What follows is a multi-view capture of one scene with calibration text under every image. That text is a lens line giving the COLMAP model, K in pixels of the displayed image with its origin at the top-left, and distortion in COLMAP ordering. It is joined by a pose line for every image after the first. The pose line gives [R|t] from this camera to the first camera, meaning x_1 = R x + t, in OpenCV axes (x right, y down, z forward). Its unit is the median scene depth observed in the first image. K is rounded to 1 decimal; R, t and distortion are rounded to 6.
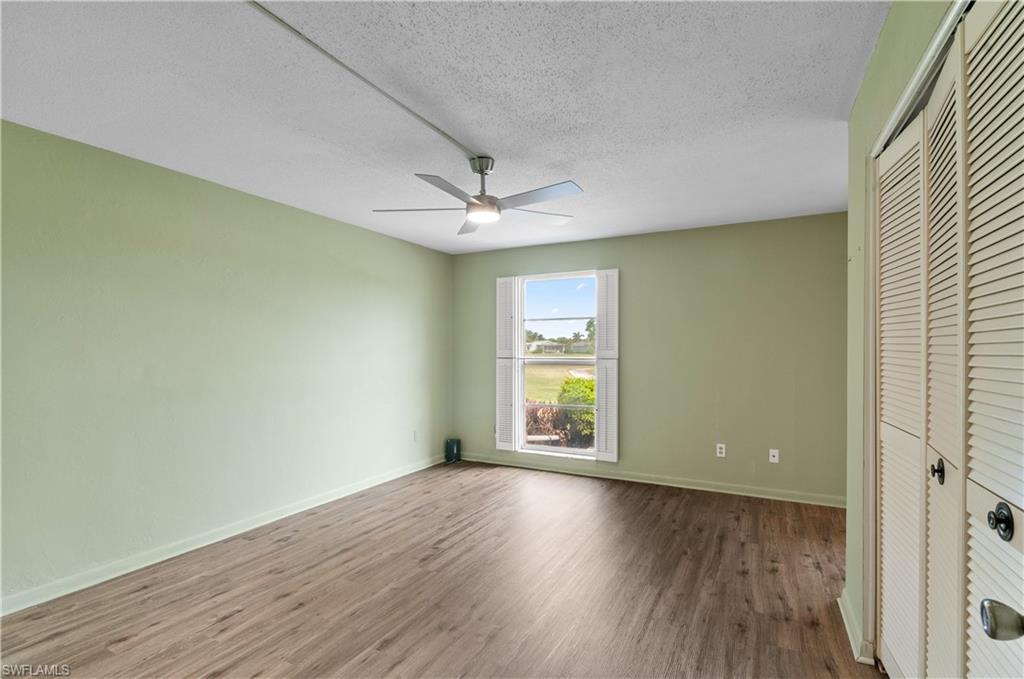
lens RADIAL K [[472.1, 0, 522.1], [0, 472.1, 351.9], [0, 0, 1]] dist [0.013093, -0.014189]
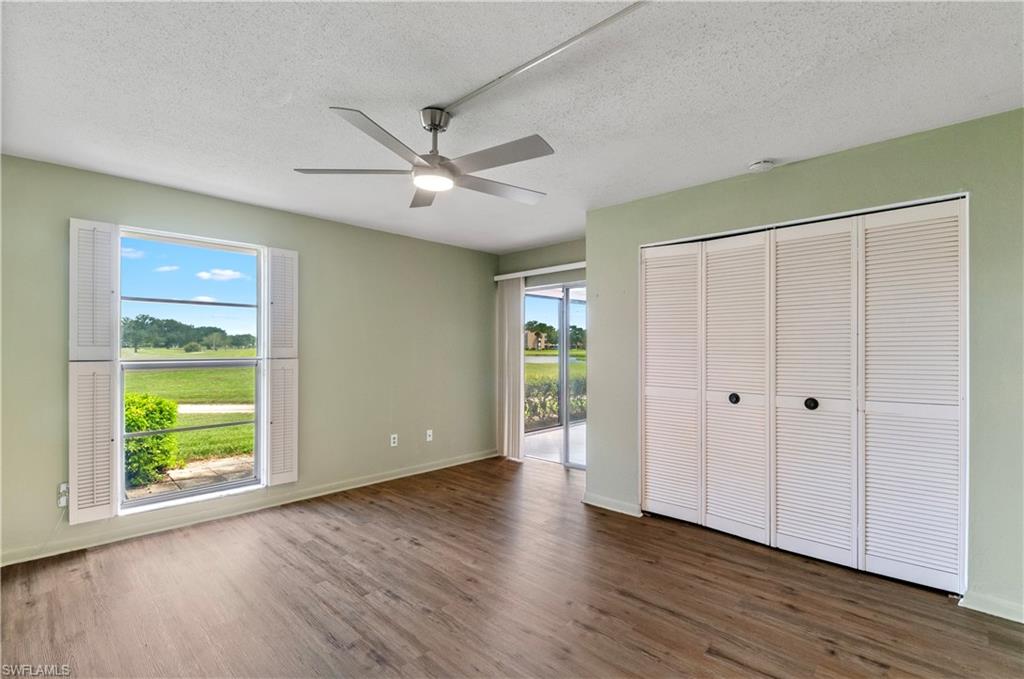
lens RADIAL K [[467.1, 0, 518.5], [0, 467.1, 345.4], [0, 0, 1]] dist [-0.003308, -0.001204]
pose [[0.286547, 0.008665, 0.958027, -0.795753], [0.000529, 0.999958, -0.009203, 0.000261], [-0.958066, 0.003144, 0.286530, 0.629715]]
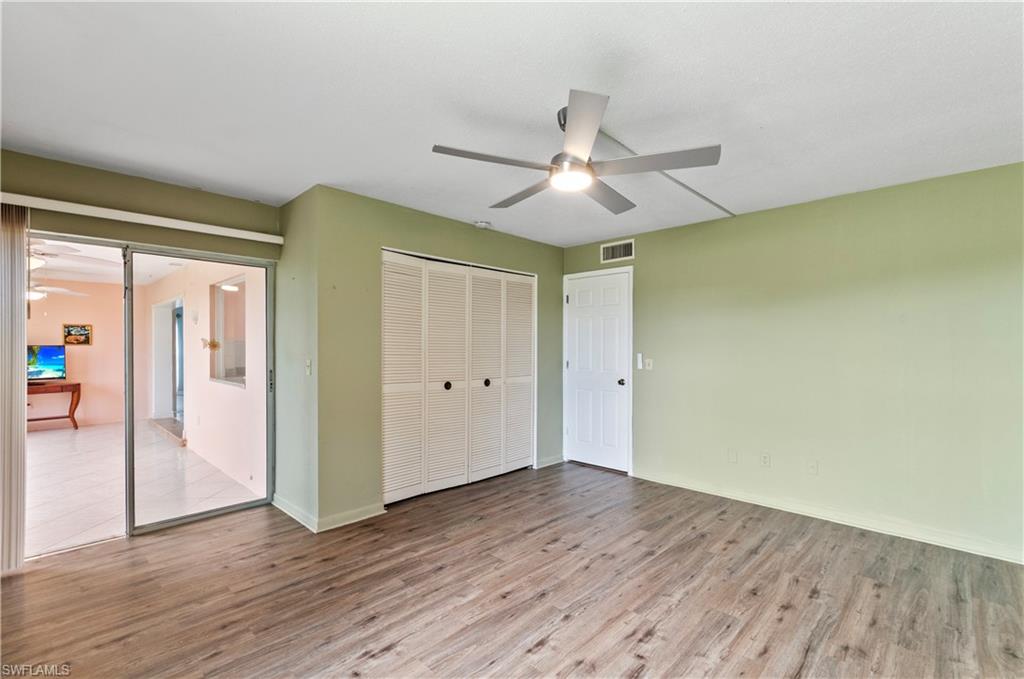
lens RADIAL K [[449.7, 0, 520.5], [0, 449.7, 352.4], [0, 0, 1]] dist [0.004065, -0.000511]
pose [[-0.957690, -0.002047, 0.287795, -0.217929], [0.001141, 0.999940, 0.010909, -0.003508], [-0.287800, 0.010776, -0.957630, 1.738746]]
